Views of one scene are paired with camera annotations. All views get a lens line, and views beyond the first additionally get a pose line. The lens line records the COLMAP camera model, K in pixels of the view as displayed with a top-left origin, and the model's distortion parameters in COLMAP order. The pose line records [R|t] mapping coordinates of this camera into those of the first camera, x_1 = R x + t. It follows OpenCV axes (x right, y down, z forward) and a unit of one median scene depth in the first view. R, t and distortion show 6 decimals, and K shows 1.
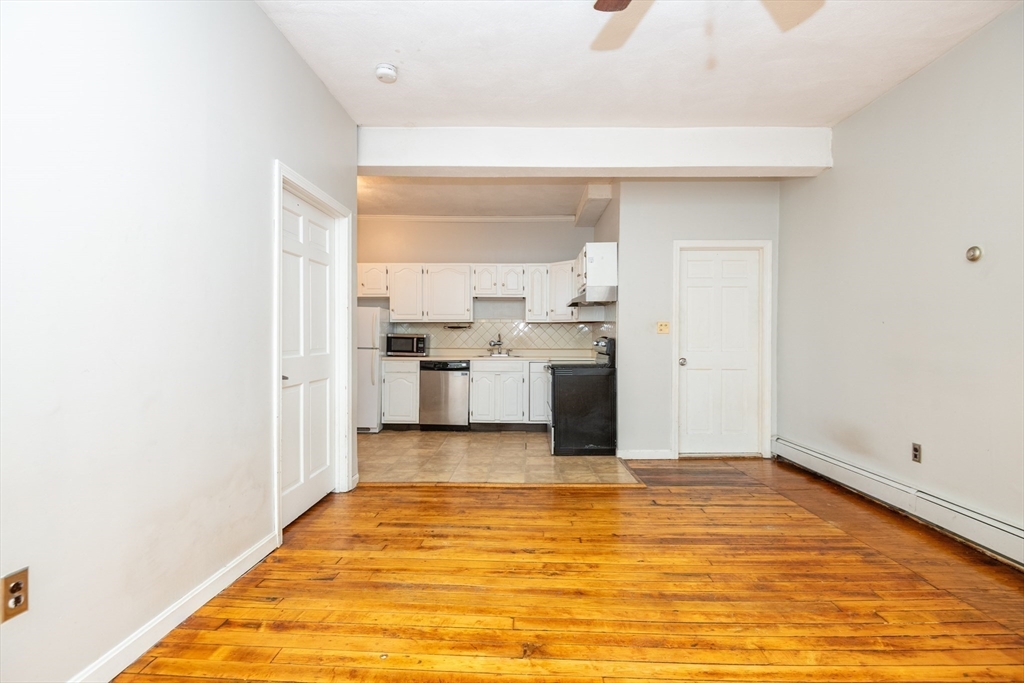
lens RADIAL K [[471.8, 0, 518.6], [0, 471.8, 339.0], [0, 0, 1]] dist [0.016318, -0.025434]
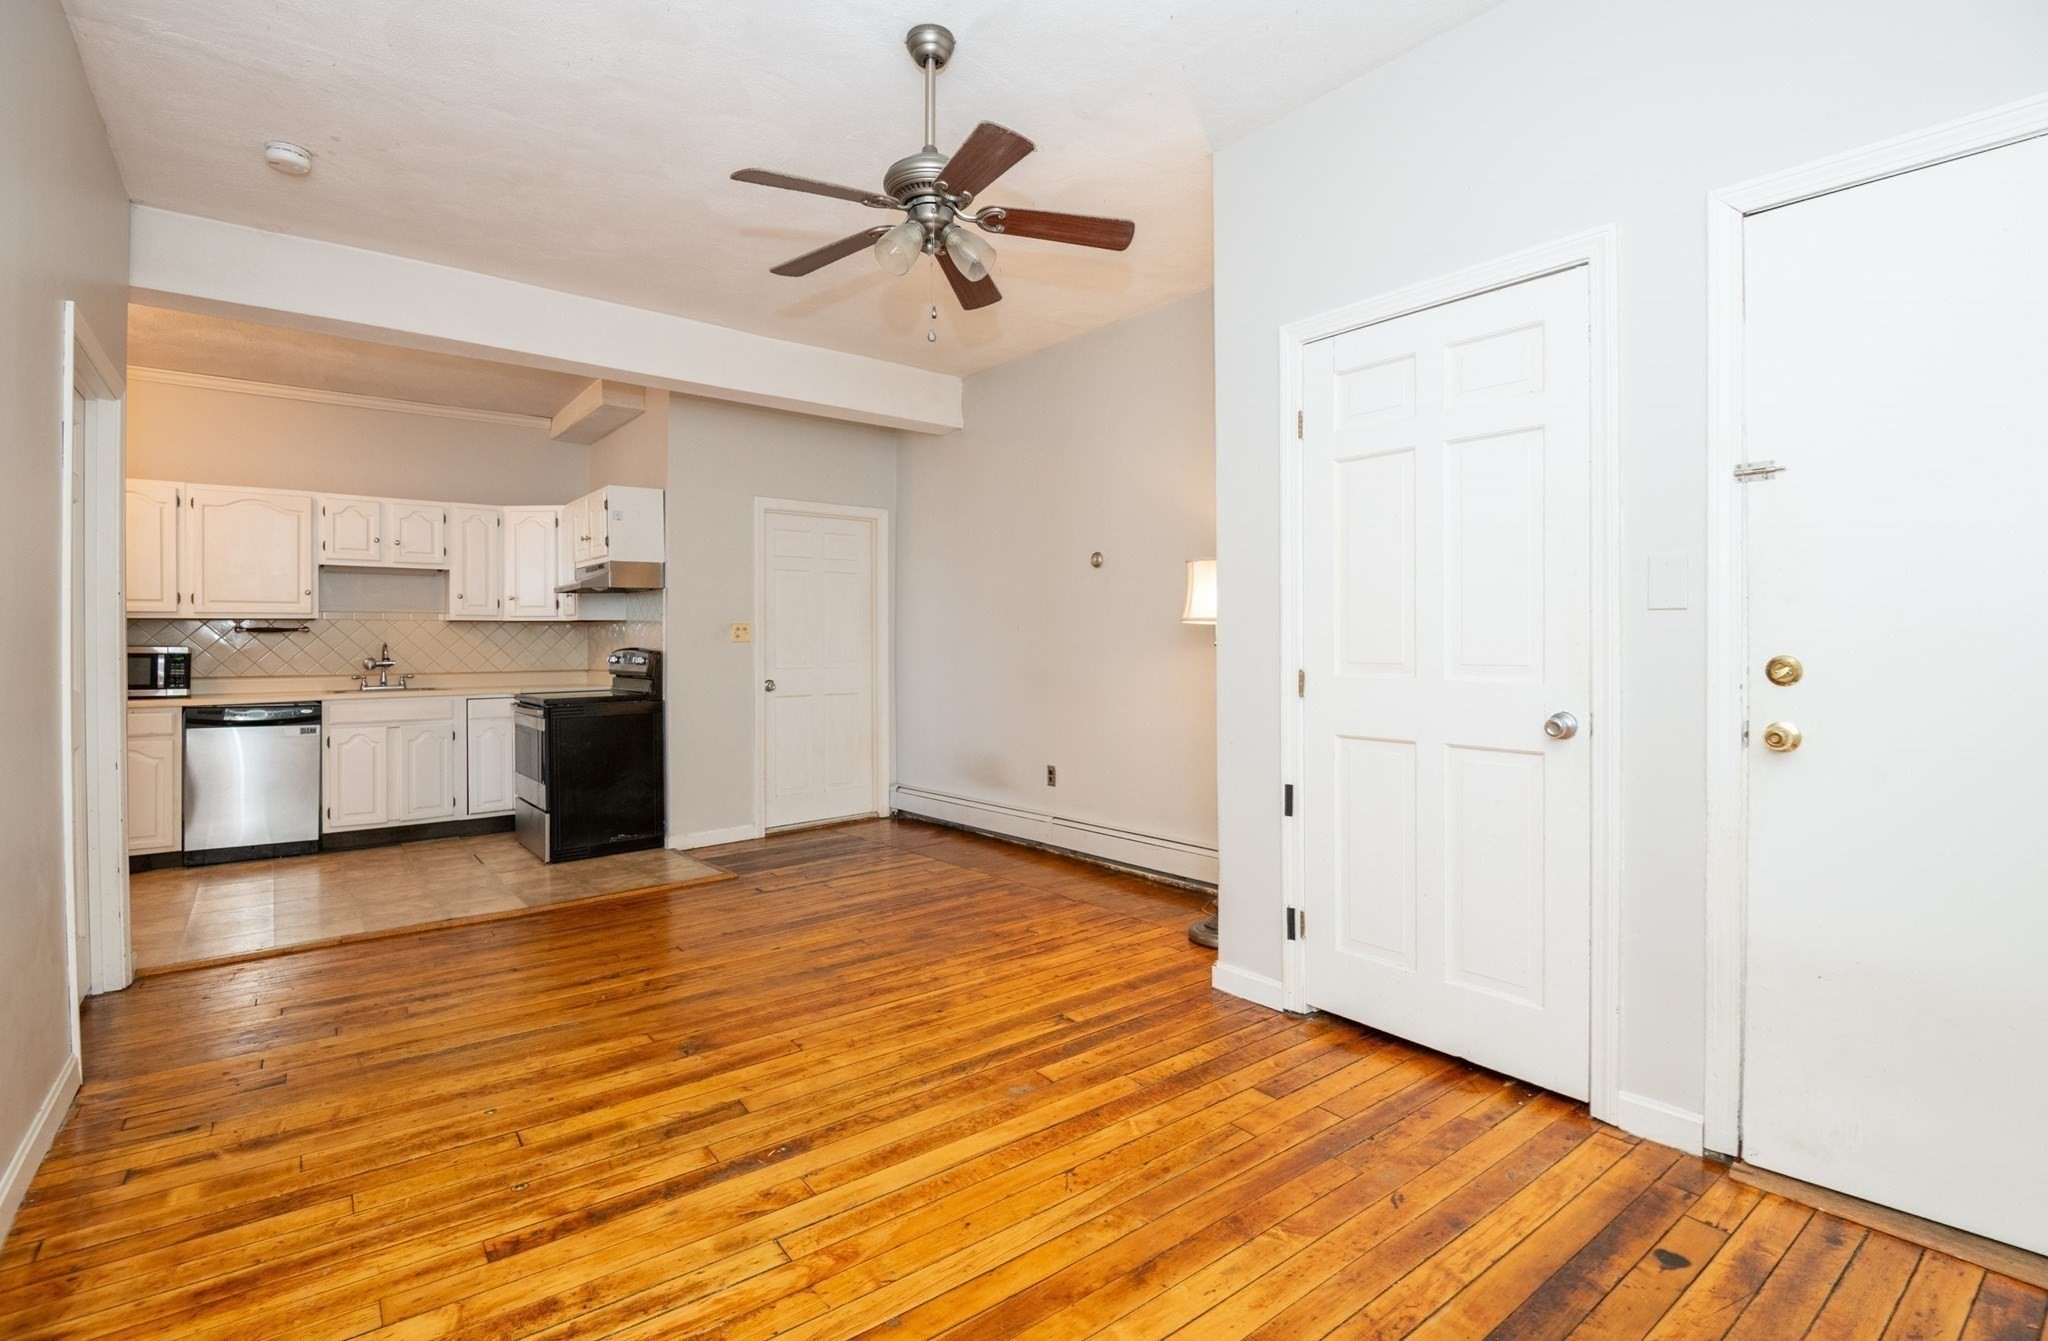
lens RADIAL K [[941.9, 0, 1025.2], [0, 941.9, 647.7], [0, 0, 1]] dist [0.000299, -0.000132]
pose [[0.770690, -0.011193, 0.637112, -0.227597], [0.010546, 0.999933, 0.004811, -0.006555], [-0.637123, 0.003011, 0.770756, -0.240576]]
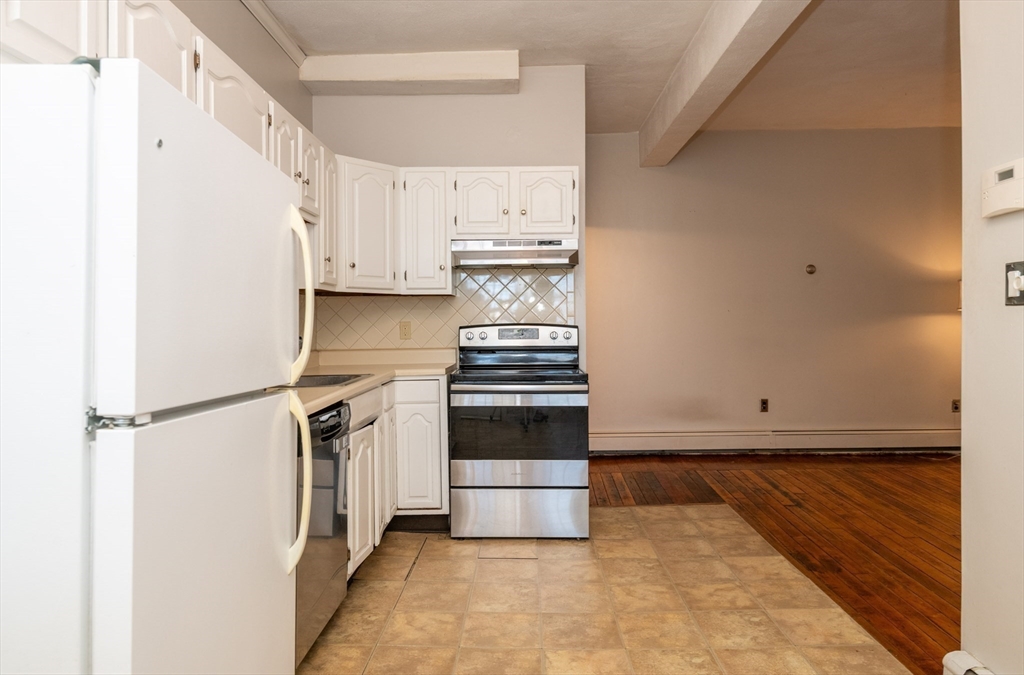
lens RADIAL K [[670.0, 0, 512.0], [0, 670.0, 337.5], [0, 0, 1]] dist [0.003739, 0.001036]
pose [[-0.008862, -0.026538, 0.999609, -0.782585], [0.005769, 0.999630, 0.026590, -0.010015], [-0.999944, 0.006003, -0.008706, 1.233875]]
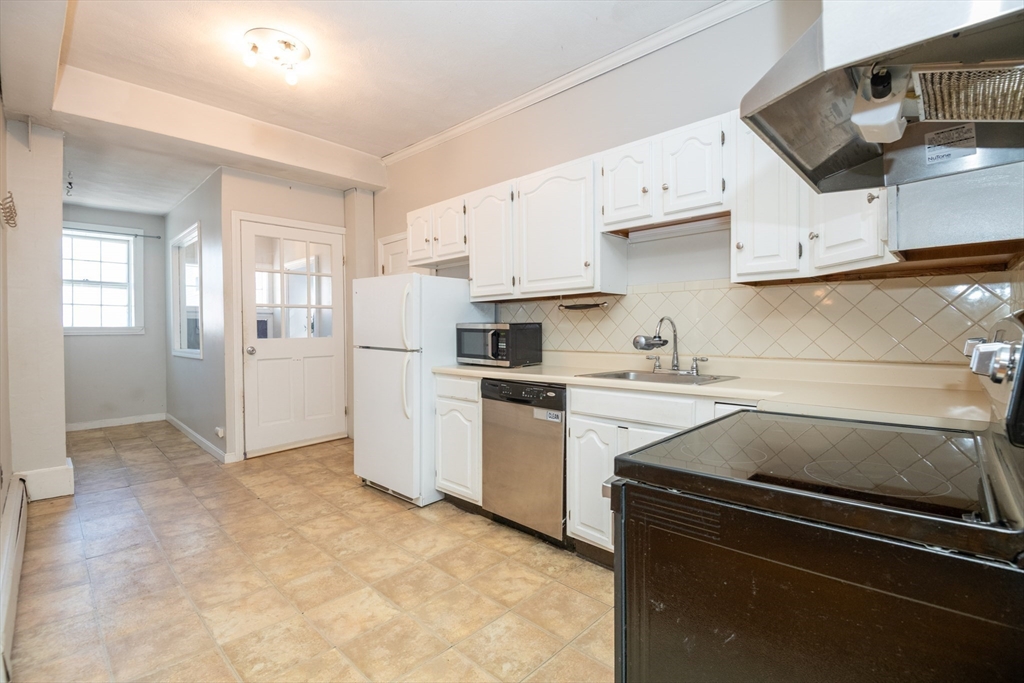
lens RADIAL K [[471.8, 0, 518.6], [0, 471.8, 339.0], [0, 0, 1]] dist [0.016318, -0.025434]
pose [[0.744271, 0.000293, -0.667878, 0.194580], [0.013379, 0.999793, 0.015348, -0.001088], [0.667744, -0.020359, 0.744113, 0.933692]]
